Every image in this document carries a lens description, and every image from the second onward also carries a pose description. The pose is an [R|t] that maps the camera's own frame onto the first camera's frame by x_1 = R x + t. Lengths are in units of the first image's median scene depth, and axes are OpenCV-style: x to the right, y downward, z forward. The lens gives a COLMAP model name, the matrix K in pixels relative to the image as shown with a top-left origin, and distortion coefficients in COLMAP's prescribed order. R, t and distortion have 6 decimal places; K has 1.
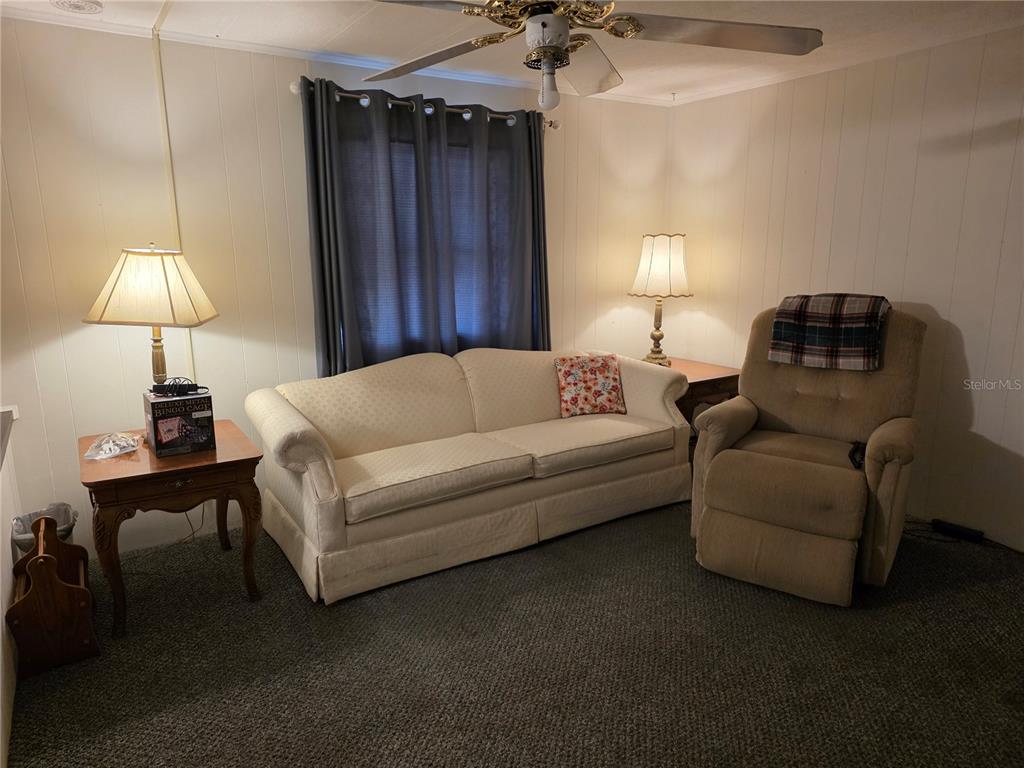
lens RADIAL K [[672.5, 0, 512.0], [0, 672.5, 384.0], [0, 0, 1]] dist [0.071142, -0.045314]
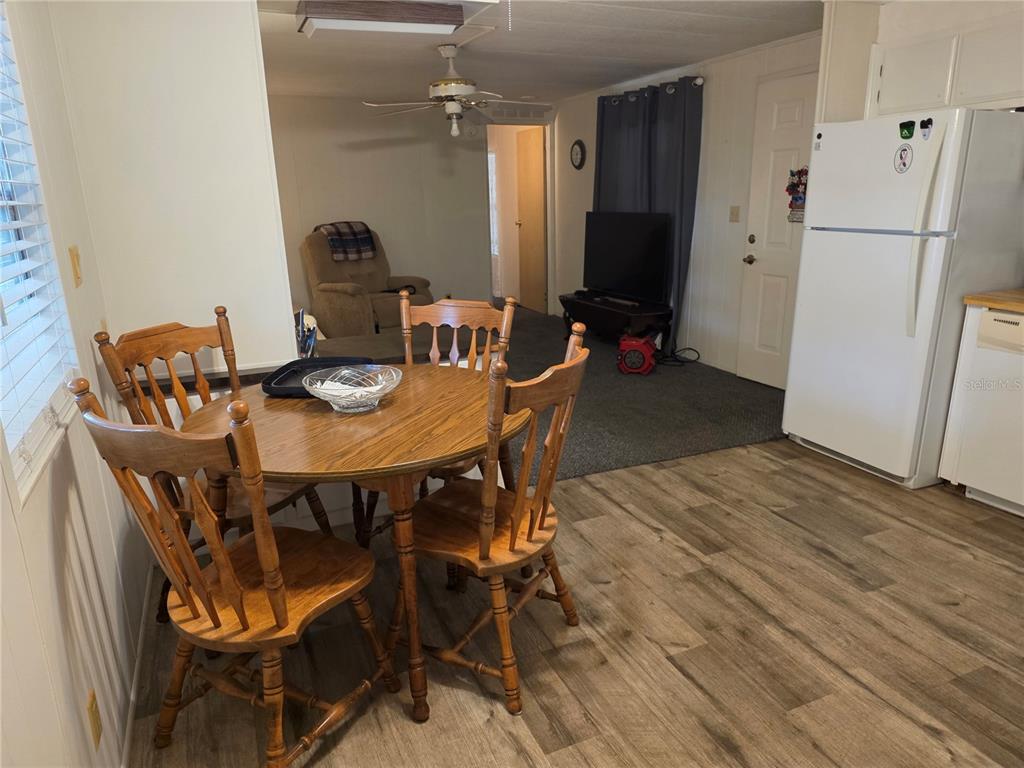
lens RADIAL K [[692.7, 0, 510.2], [0, 692.7, 402.0], [0, 0, 1]] dist [0.002584, -0.000141]
pose [[0.153641, -0.285698, 0.945924, -1.503842], [0.221206, 0.942939, 0.248867, -0.036287], [-0.963048, 0.171008, 0.208072, 0.243193]]
